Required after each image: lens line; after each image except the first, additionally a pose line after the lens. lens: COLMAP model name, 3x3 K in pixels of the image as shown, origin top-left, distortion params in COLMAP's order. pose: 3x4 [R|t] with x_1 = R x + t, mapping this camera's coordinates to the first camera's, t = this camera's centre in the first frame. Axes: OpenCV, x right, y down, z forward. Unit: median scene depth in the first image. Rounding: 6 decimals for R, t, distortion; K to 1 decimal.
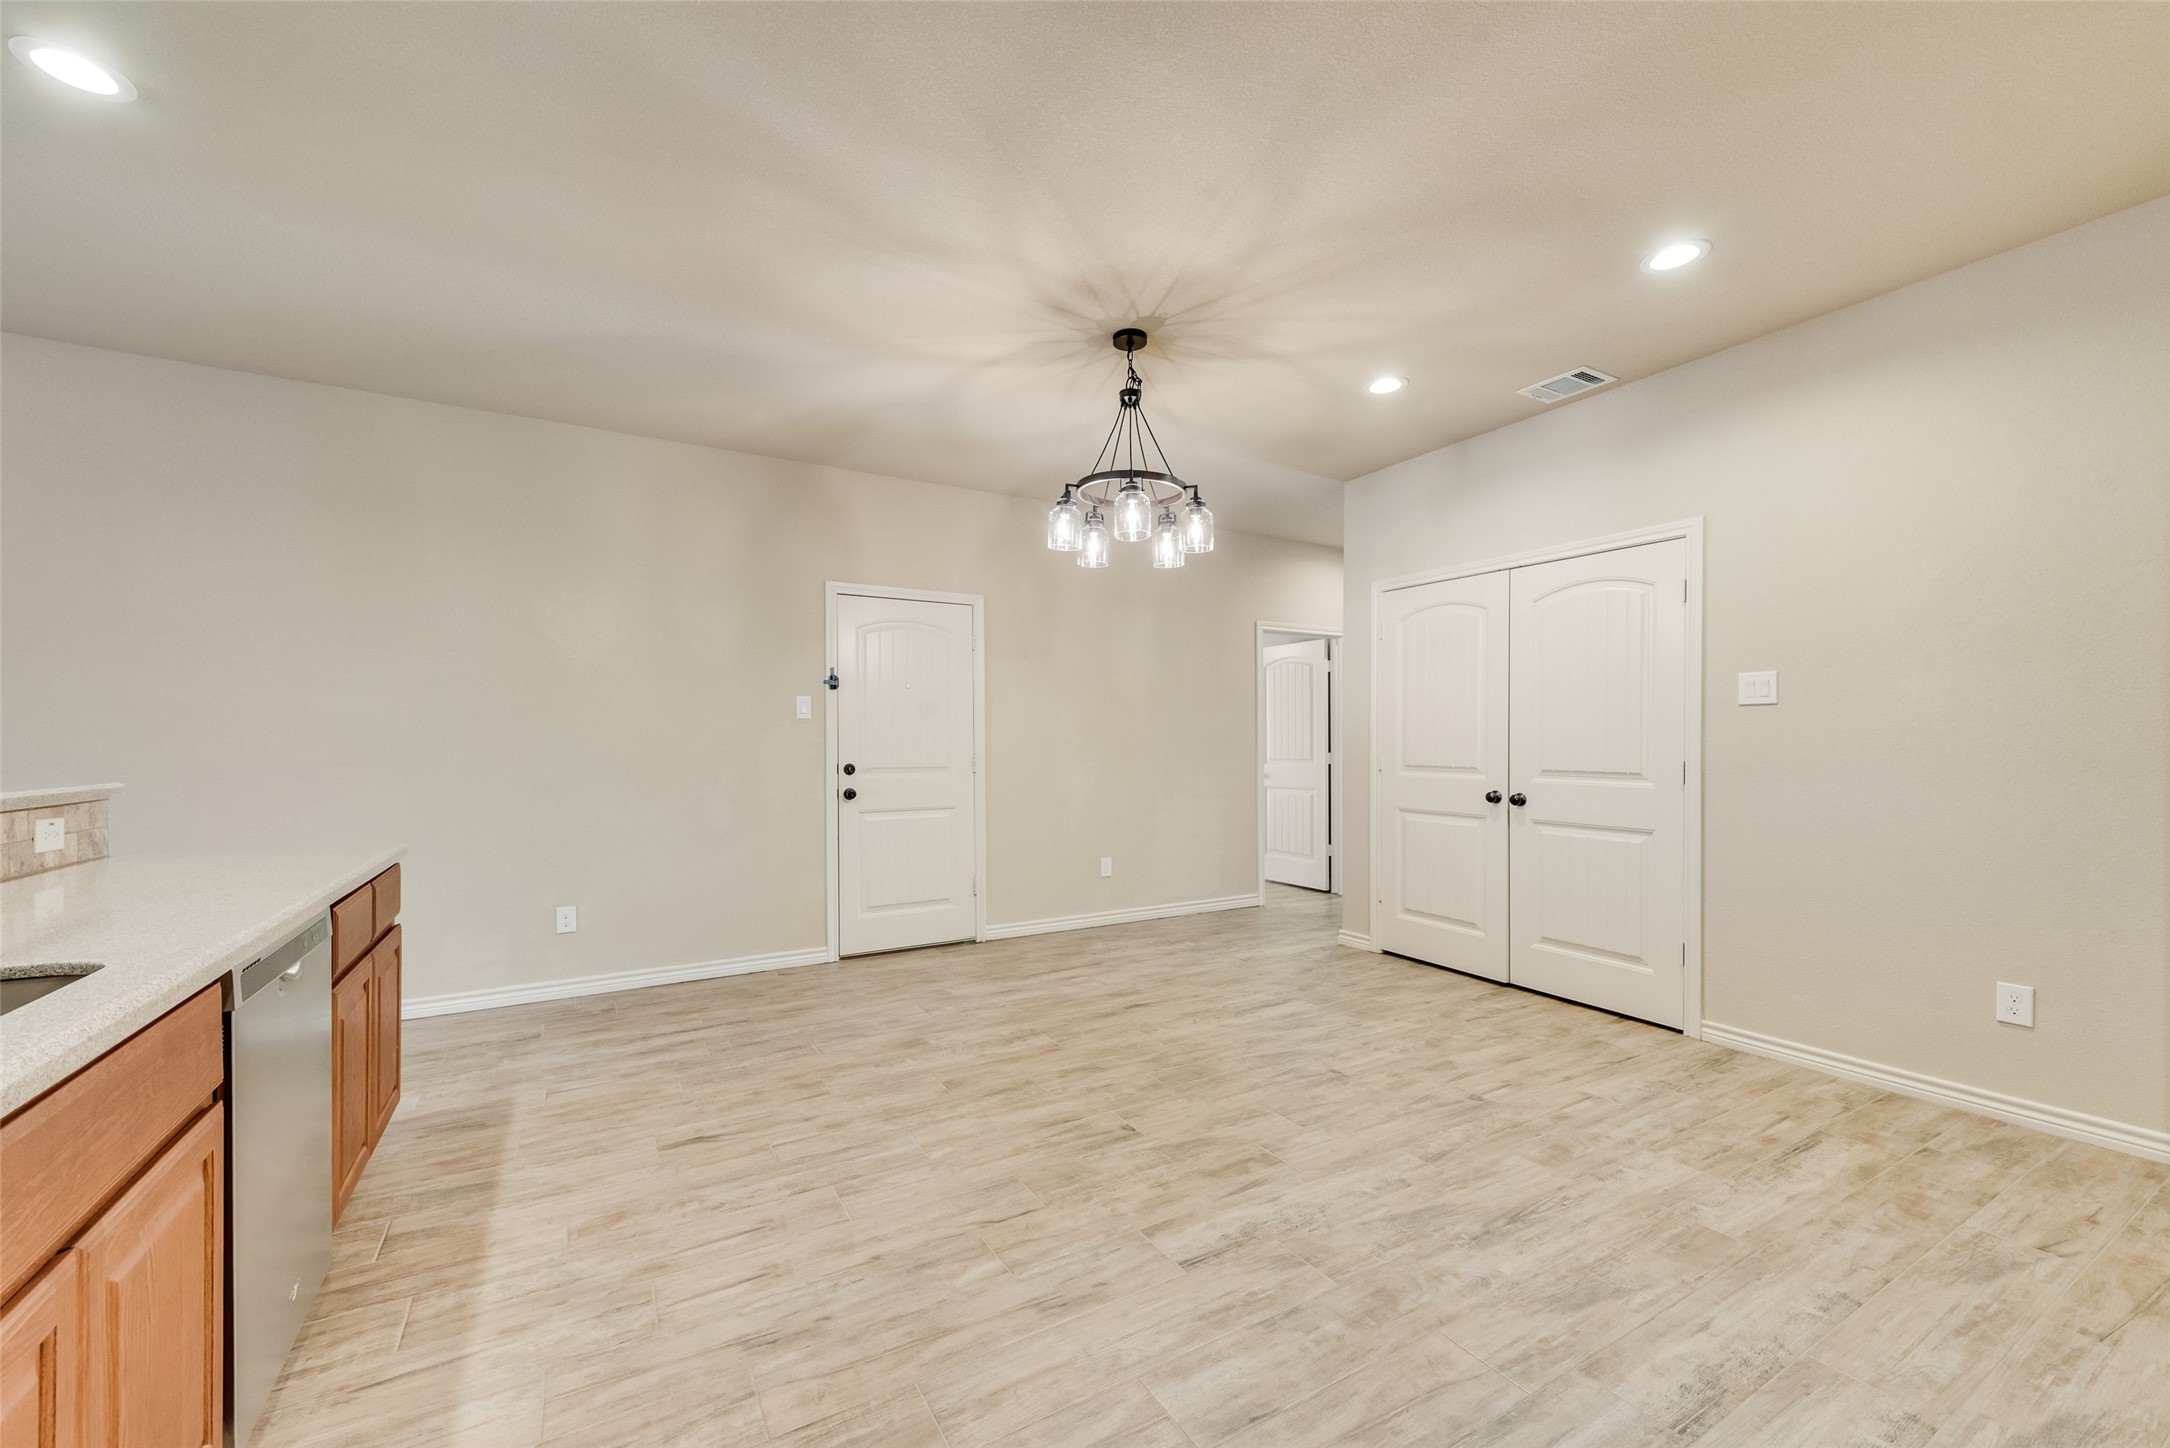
lens RADIAL K [[852.8, 0, 1084.7], [0, 852.8, 741.6], [0, 0, 1]] dist [0.016725, -0.005087]
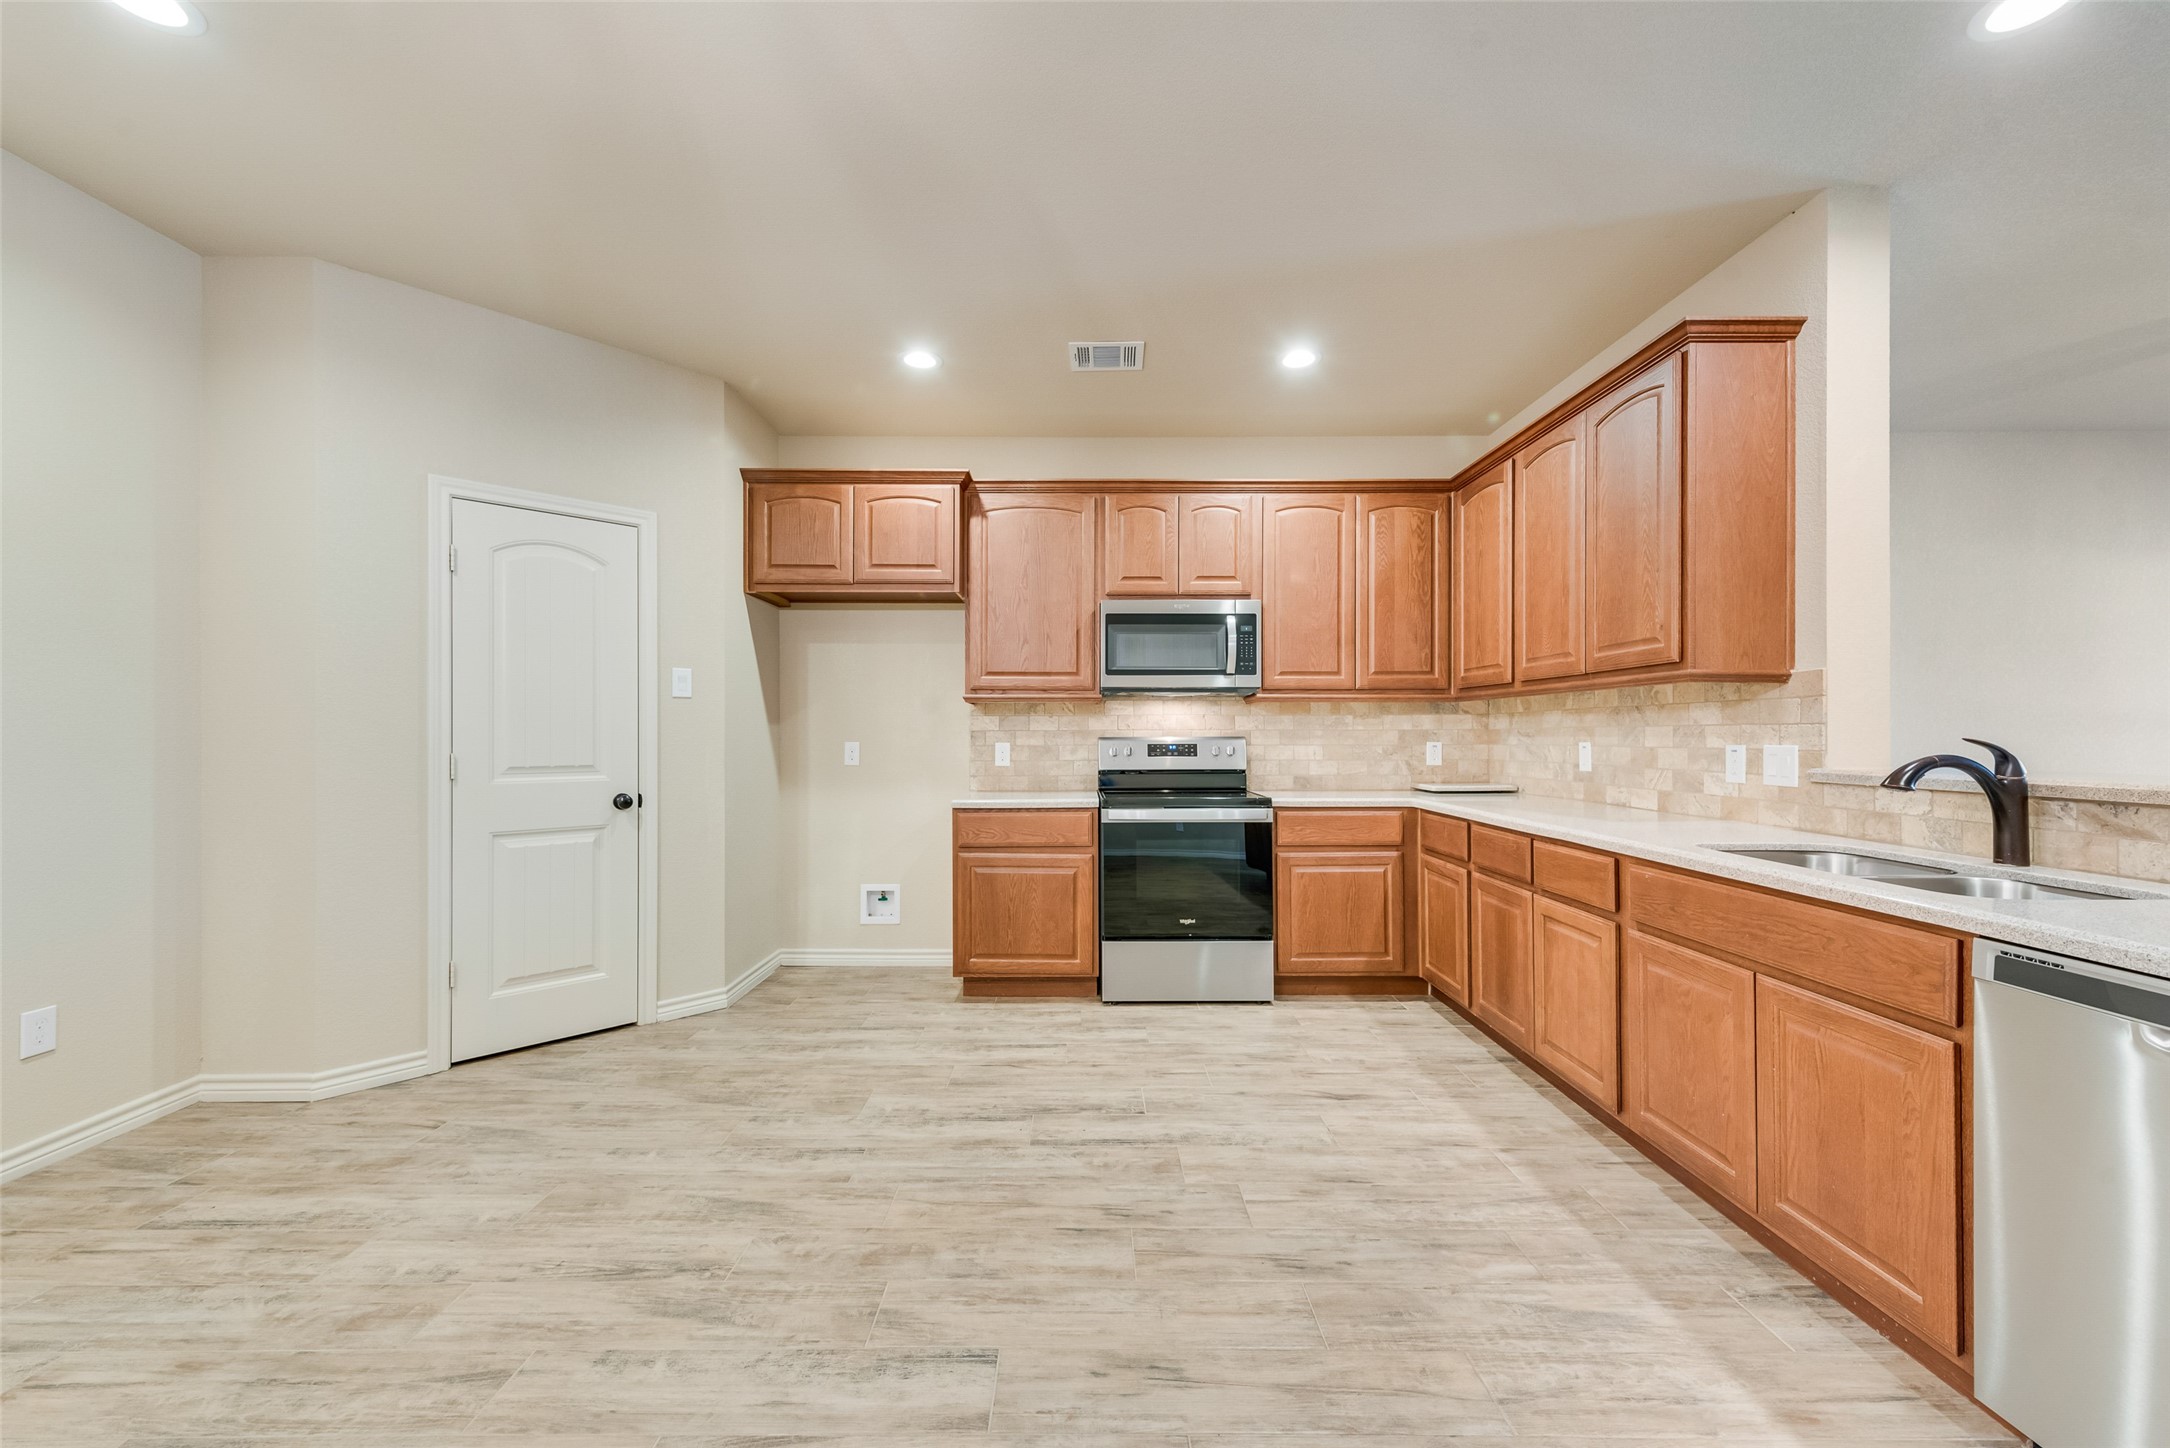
lens RADIAL K [[852.8, 0, 1082.9], [0, 852.8, 730.4], [0, 0, 1]] dist [0.016725, -0.005087]
pose [[-0.861788, 0.003109, 0.507258, -0.256352], [0.000063, 0.999982, -0.006021, 0.003871], [-0.507268, -0.005157, -0.861773, 1.118537]]
